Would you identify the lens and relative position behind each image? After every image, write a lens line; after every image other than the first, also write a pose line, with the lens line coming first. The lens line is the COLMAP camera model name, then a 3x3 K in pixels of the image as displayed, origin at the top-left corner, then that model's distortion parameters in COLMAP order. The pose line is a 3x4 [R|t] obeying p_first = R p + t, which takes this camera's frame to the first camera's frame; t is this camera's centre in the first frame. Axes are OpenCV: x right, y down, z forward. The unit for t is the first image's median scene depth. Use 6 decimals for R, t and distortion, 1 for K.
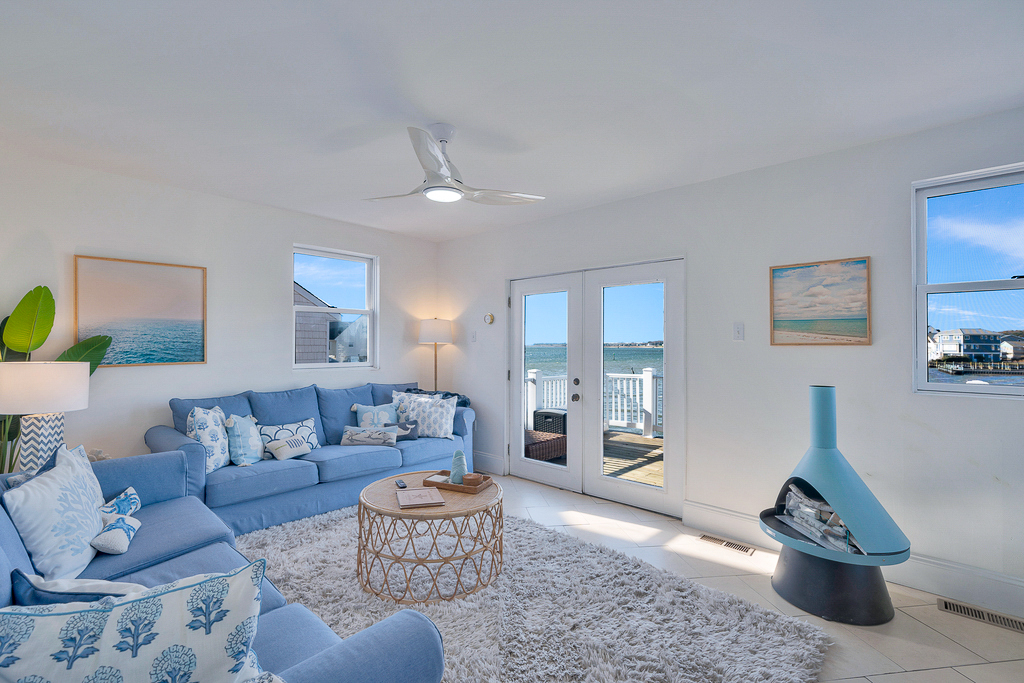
lens RADIAL K [[446.7, 0, 517.5], [0, 446.7, 341.3], [0, 0, 1]] dist [0.013848, 0.000760]
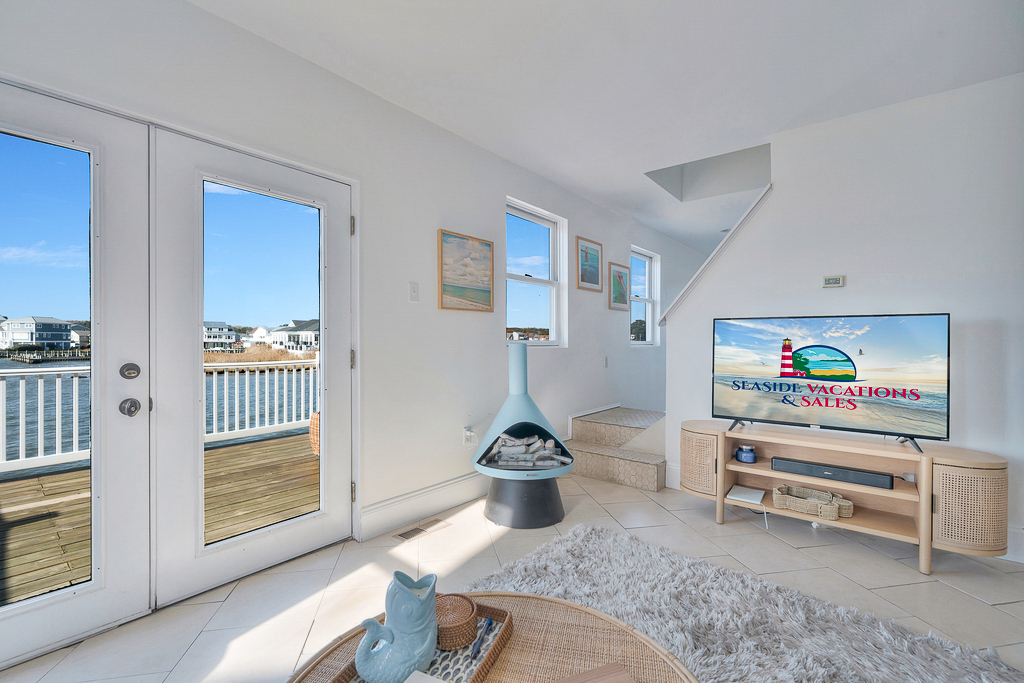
lens RADIAL K [[446.7, 0, 503.8], [0, 446.7, 340.3], [0, 0, 1]] dist [0.013848, 0.000760]
pose [[-0.010261, -0.006391, 0.999927, -0.410398], [-0.016567, 0.999843, 0.006221, 0.067938], [-0.999810, -0.016502, -0.010365, 0.831101]]
